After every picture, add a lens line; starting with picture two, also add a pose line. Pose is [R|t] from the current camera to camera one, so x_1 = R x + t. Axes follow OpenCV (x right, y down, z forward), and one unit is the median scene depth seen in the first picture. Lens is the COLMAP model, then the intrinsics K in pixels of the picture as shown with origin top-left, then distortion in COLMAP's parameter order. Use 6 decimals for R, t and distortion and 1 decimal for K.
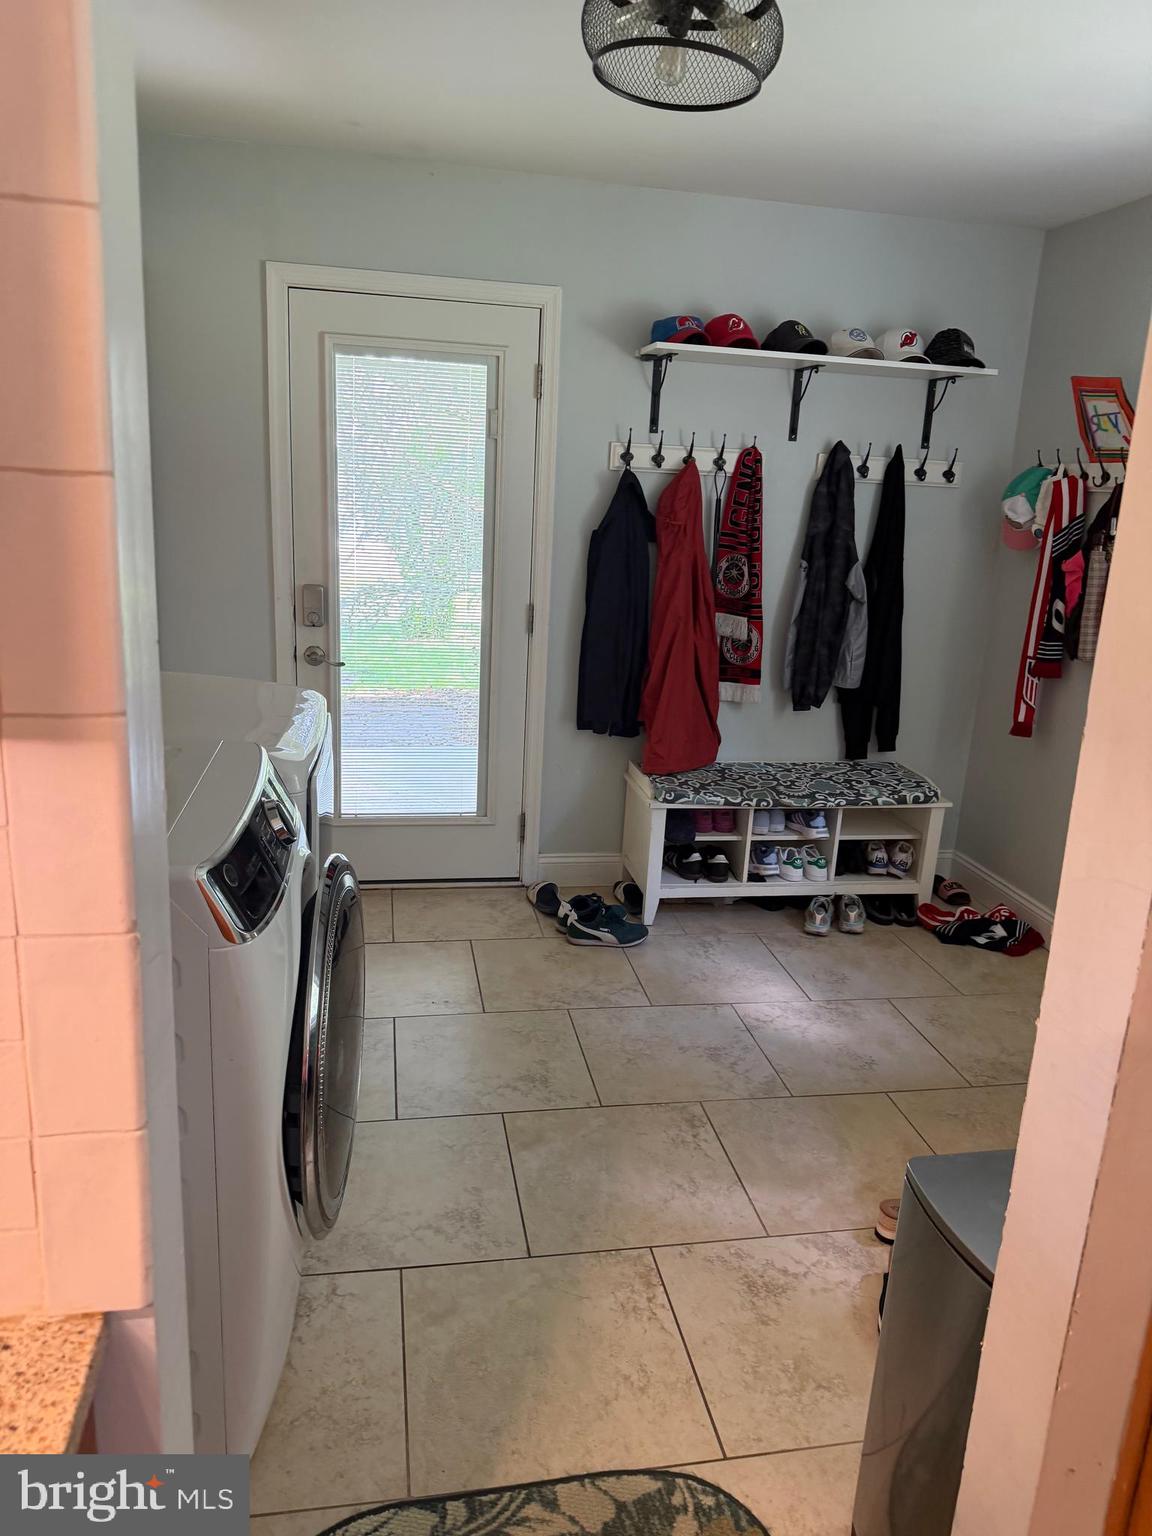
lens RADIAL K [[1097.2, 0, 576.0], [0, 1097.2, 768.0], [0, 0, 1]] dist [-0.008291, -0.005464]
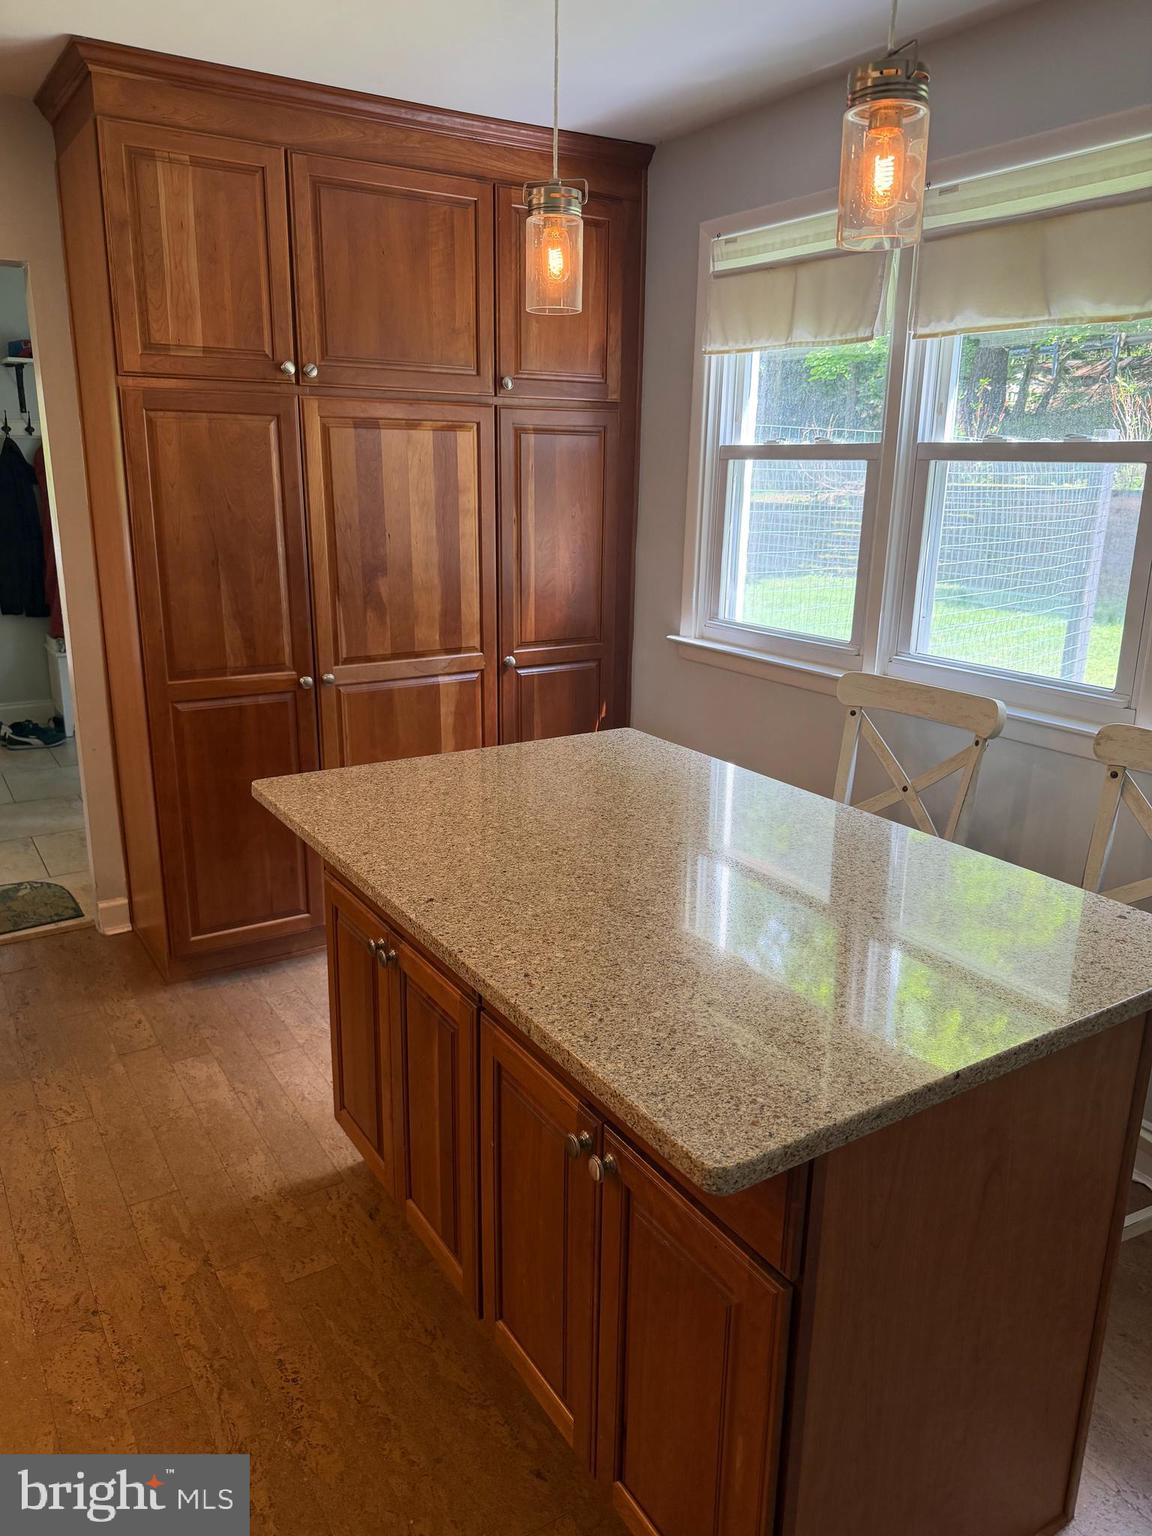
lens RADIAL K [[1097.2, 0, 576.0], [0, 1097.2, 768.0], [0, 0, 1]] dist [-0.008291, -0.005464]
pose [[0.922362, -0.121999, 0.366559, 0.159844], [0.114239, 0.992527, 0.042881, 0.210196], [-0.369051, 0.002323, 0.929406, -0.705721]]
